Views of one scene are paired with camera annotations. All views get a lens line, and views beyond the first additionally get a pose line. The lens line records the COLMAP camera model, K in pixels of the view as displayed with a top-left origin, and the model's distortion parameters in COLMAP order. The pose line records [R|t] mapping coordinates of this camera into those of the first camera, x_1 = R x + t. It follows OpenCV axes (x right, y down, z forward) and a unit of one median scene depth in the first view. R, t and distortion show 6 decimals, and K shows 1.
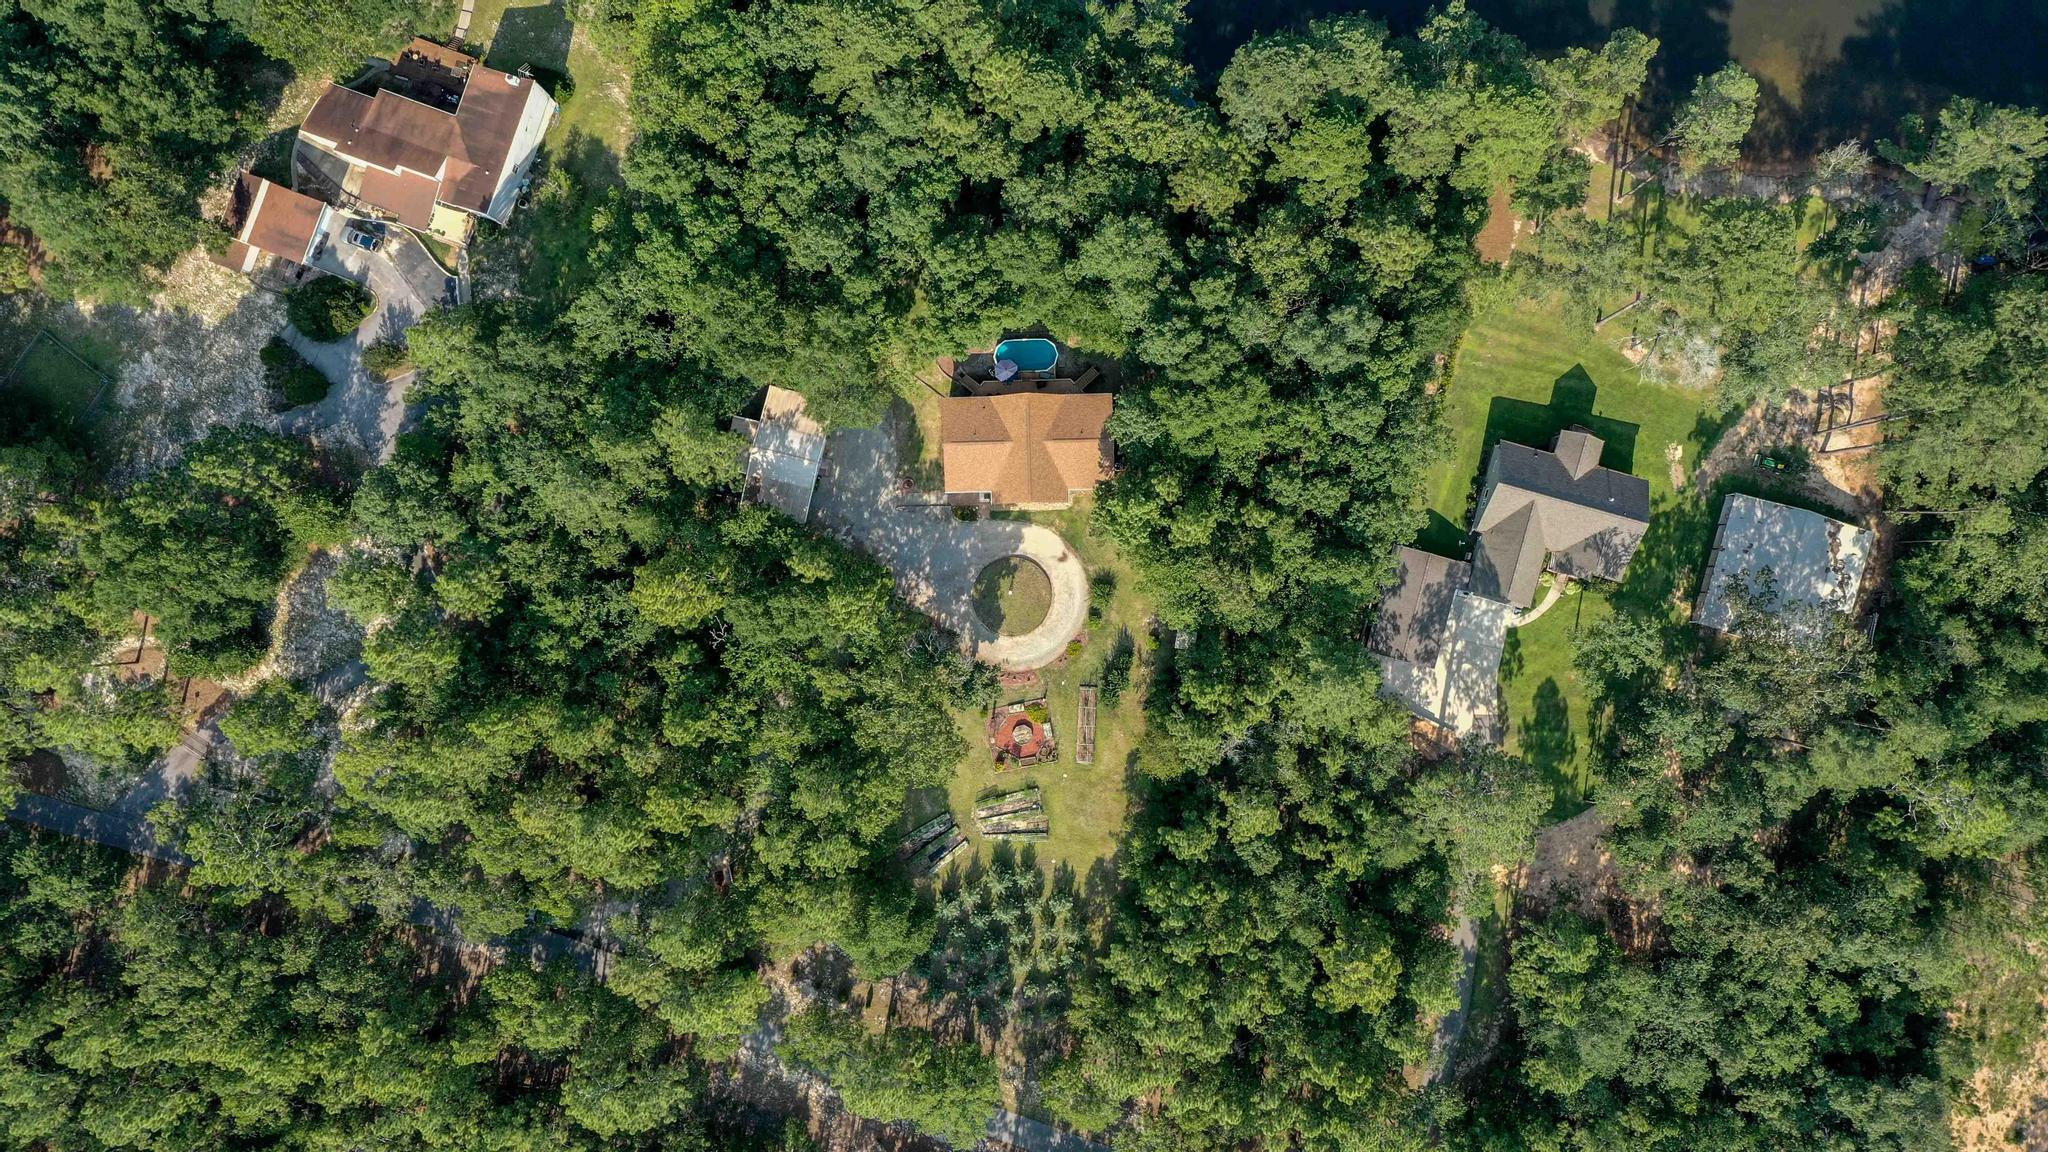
lens RADIAL K [[1624.4, 0, 1024.0], [0, 1624.4, 576.0], [0, 0, 1]] dist [0.006873, 0.009571]
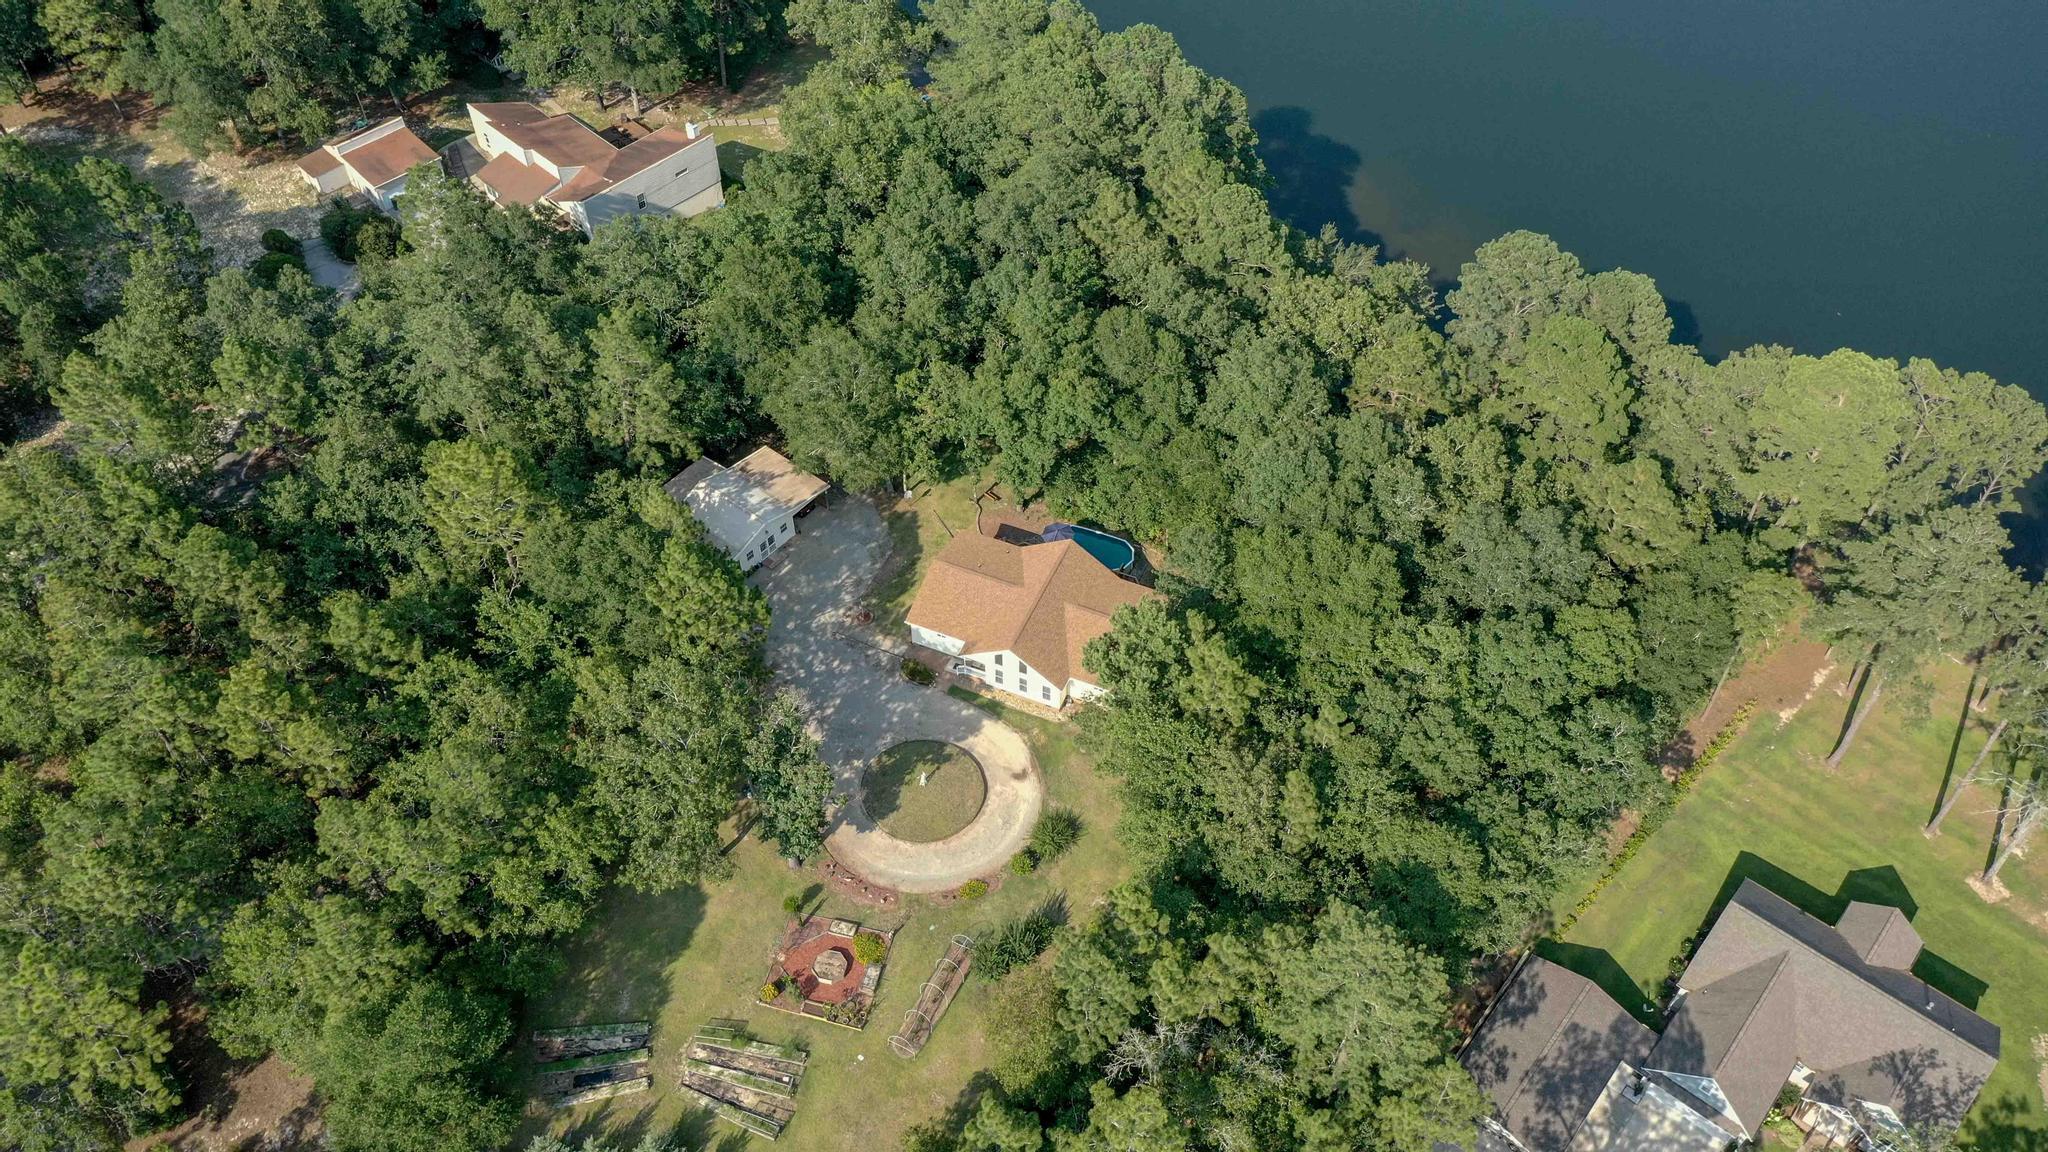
lens RADIAL K [[1624.4, 0, 1024.0], [0, 1624.4, 576.0], [0, 0, 1]] dist [0.006873, 0.009571]
pose [[0.906027, 0.326856, -0.268848, 0.173712], [-0.423208, 0.695184, -0.581045, 0.310259], [-0.003019, 0.640221, 0.768185, 0.454225]]
